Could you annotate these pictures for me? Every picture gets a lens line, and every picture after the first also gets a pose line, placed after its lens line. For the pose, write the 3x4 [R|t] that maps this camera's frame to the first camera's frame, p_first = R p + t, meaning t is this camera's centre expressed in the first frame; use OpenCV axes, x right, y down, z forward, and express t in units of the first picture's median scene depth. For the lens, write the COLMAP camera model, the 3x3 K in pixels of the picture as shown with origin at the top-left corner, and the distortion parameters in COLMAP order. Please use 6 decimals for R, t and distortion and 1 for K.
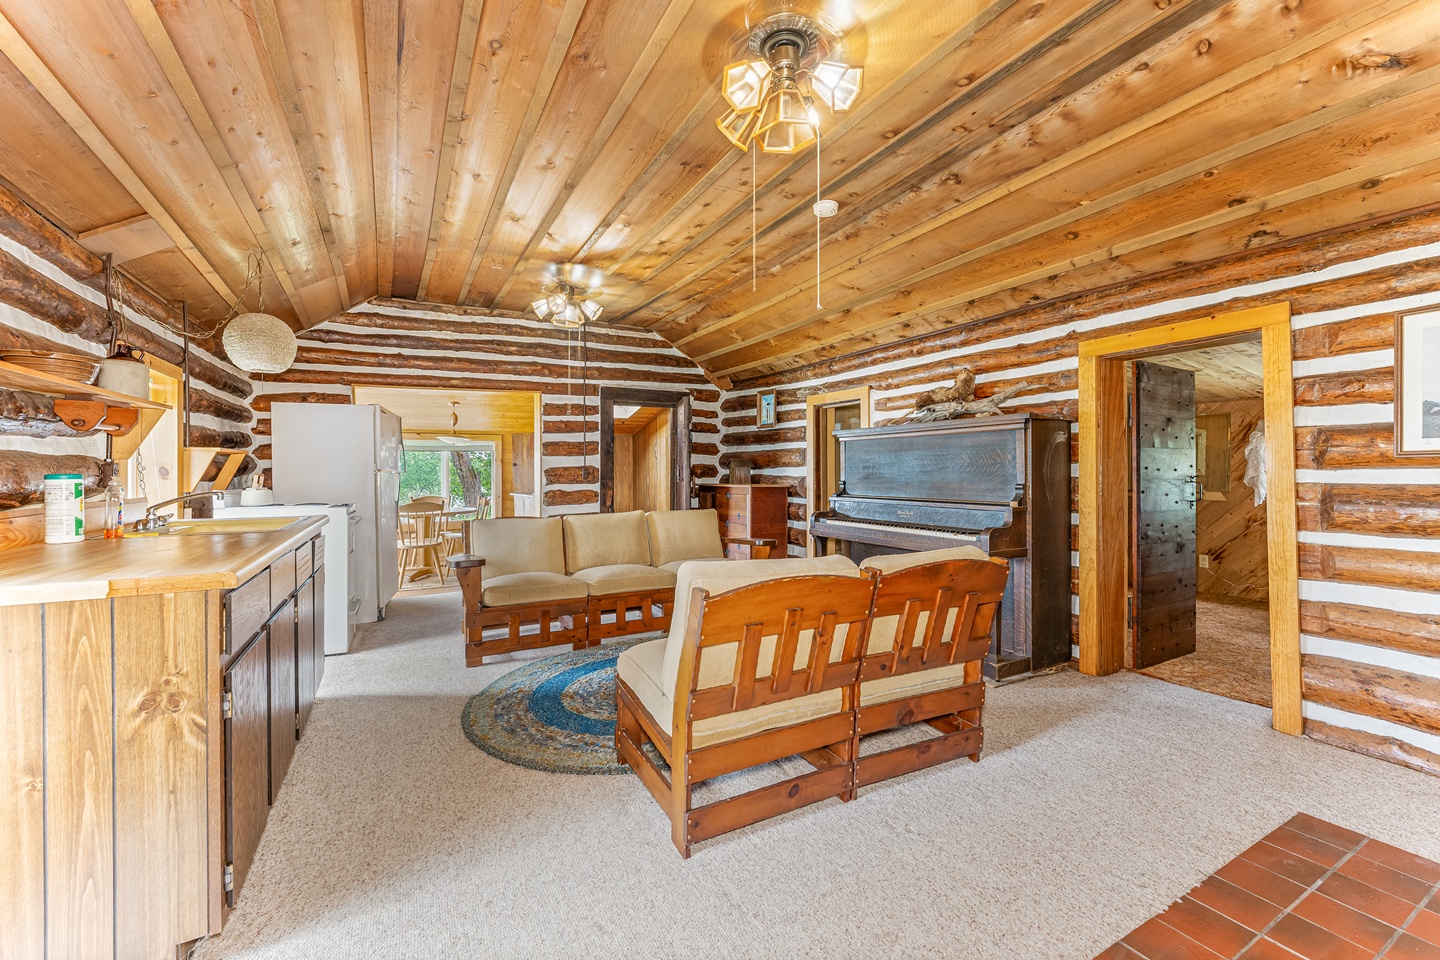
lens RADIAL K [[592.4, 0, 738.7], [0, 592.4, 471.2], [0, 0, 1]] dist [0.000757, -0.000528]
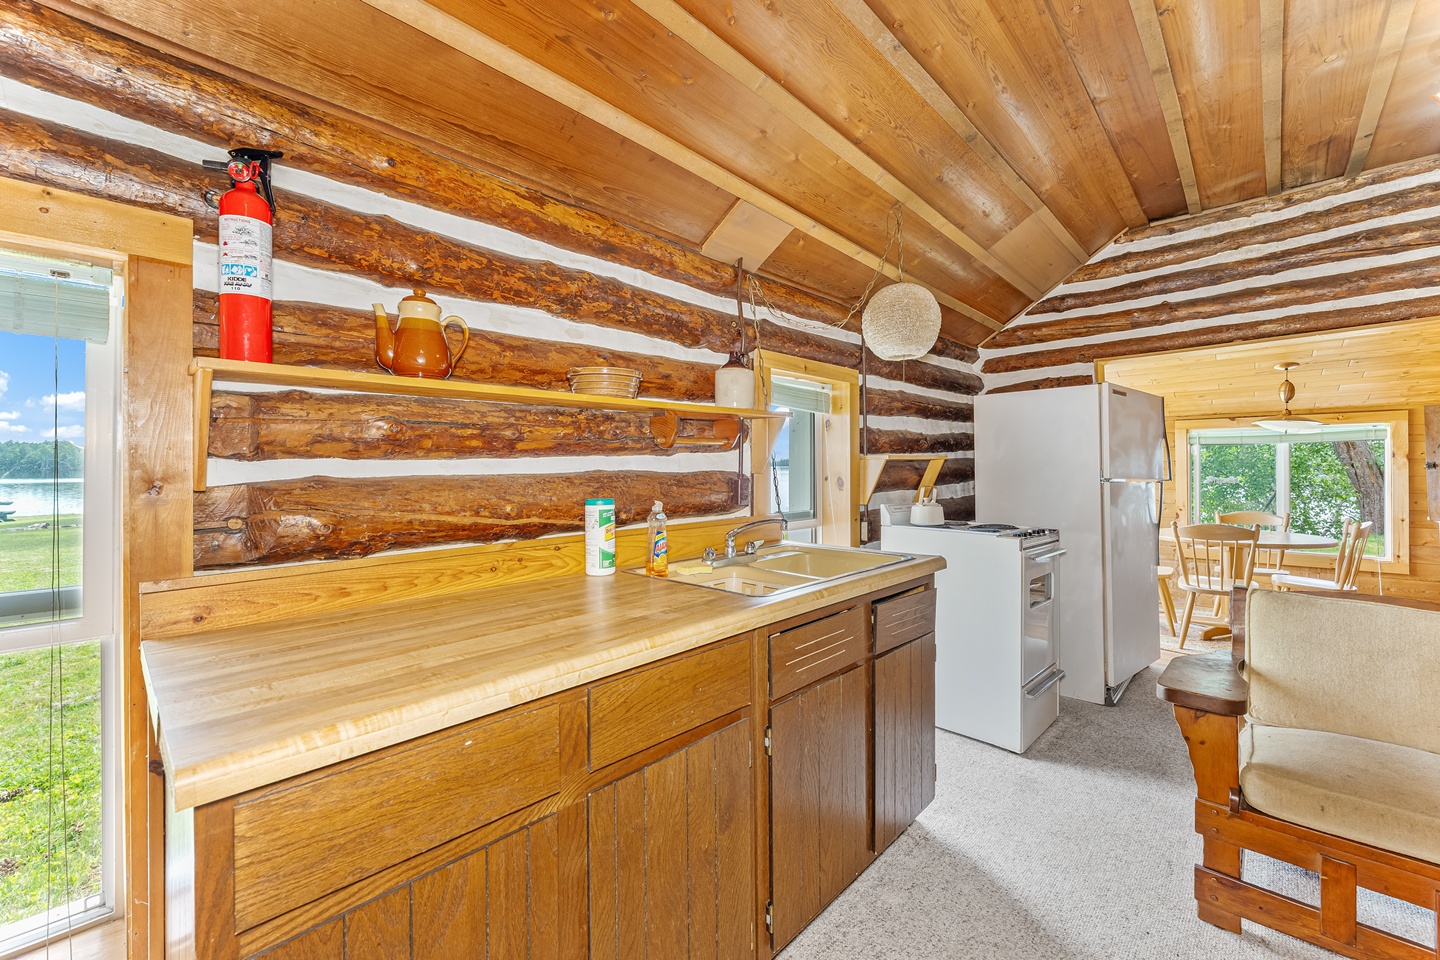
lens RADIAL K [[592.4, 0, 707.2], [0, 592.4, 459.2], [0, 0, 1]] dist [0.000757, -0.000528]
pose [[0.278146, -0.007224, -0.960512, -0.074323], [0.001191, 0.999974, -0.007176, -0.017313], [0.960538, 0.000852, 0.278147, 0.319033]]
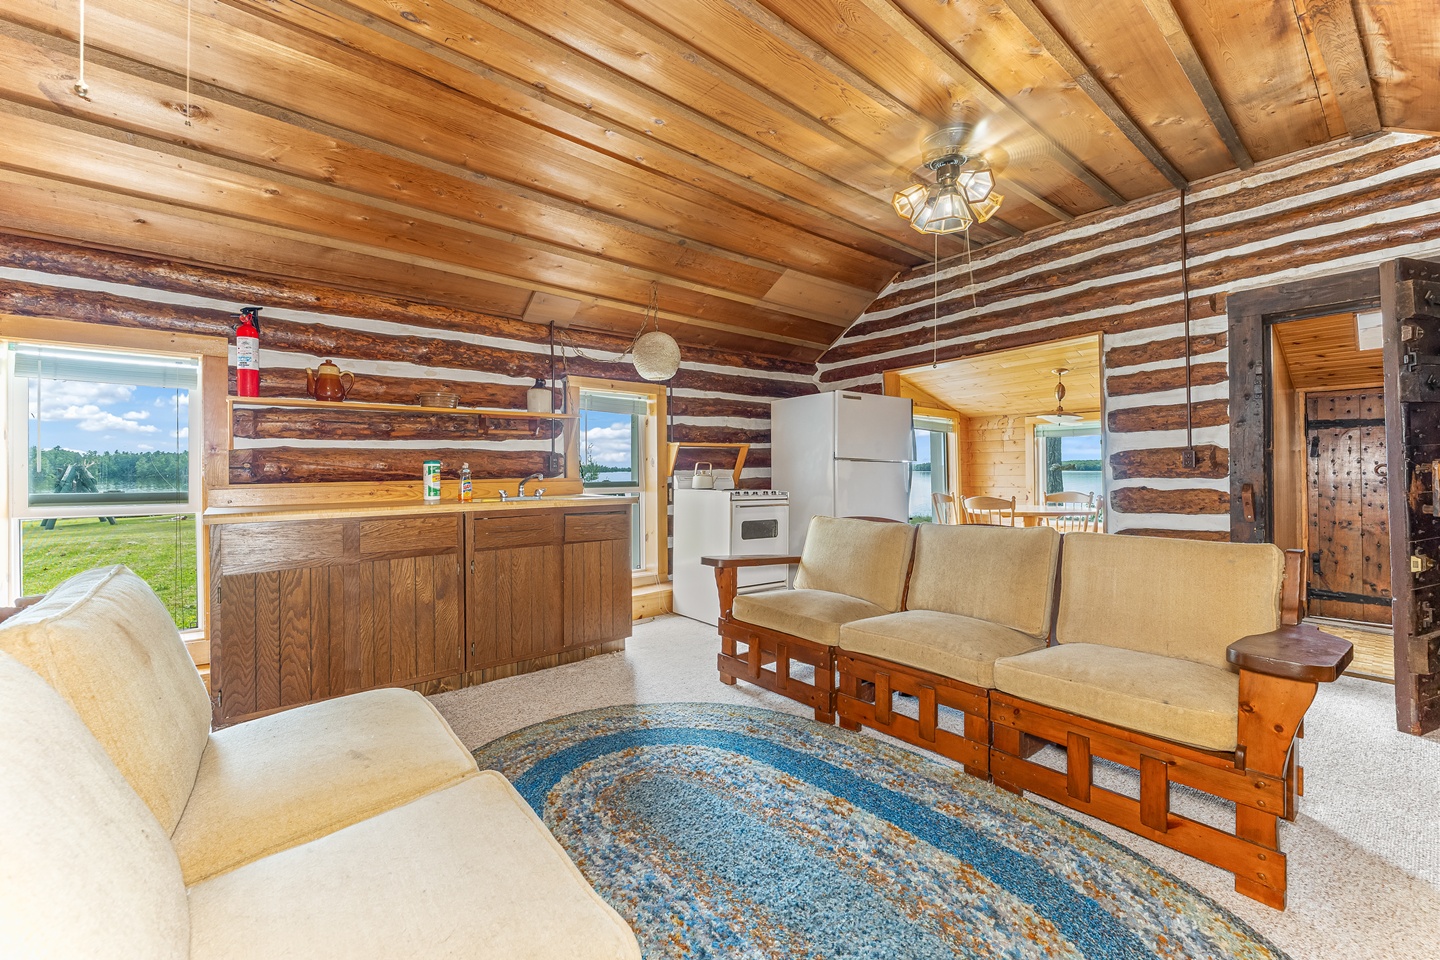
lens RADIAL K [[592.4, 0, 704.0], [0, 592.4, 469.3], [0, 0, 1]] dist [0.000757, -0.000528]
pose [[0.152054, -0.001359, -0.988371, 0.257342], [0.005033, 0.999987, -0.000601, 0.012619], [0.988359, -0.004883, 0.152059, 0.541486]]
